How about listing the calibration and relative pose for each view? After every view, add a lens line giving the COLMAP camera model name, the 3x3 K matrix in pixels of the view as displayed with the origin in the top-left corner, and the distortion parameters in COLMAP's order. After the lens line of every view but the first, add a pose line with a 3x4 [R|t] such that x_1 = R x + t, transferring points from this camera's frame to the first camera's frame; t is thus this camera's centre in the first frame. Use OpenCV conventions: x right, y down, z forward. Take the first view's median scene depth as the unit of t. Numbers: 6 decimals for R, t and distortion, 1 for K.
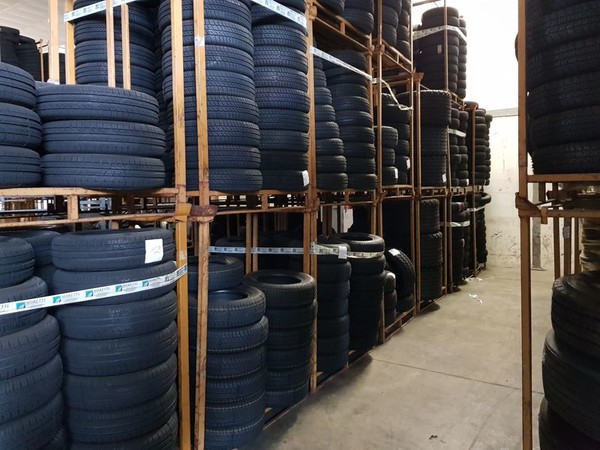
lens RADIAL K [[465.7, 0, 299.7], [0, 465.7, 207.0], [0, 0, 1]] dist [0.063729, -0.118814]
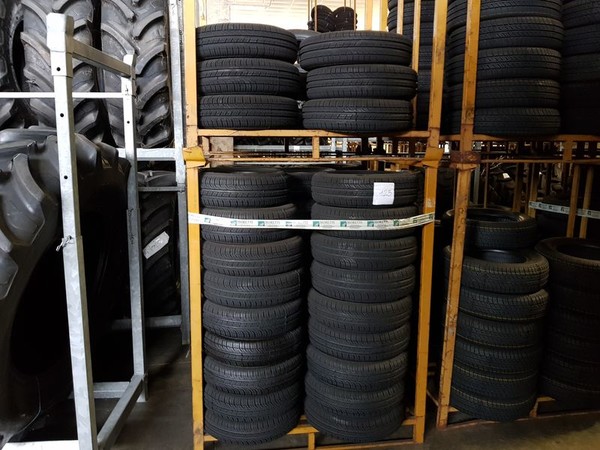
lens RADIAL K [[466.2, 0, 299.5], [0, 466.2, 214.4], [0, 0, 1]] dist [0.068003, -0.129289]
pose [[0.666998, 0.134245, -0.732866, 0.264240], [-0.040078, 0.988674, 0.144628, -0.000817], [0.743981, -0.067095, 0.664824, 0.160863]]
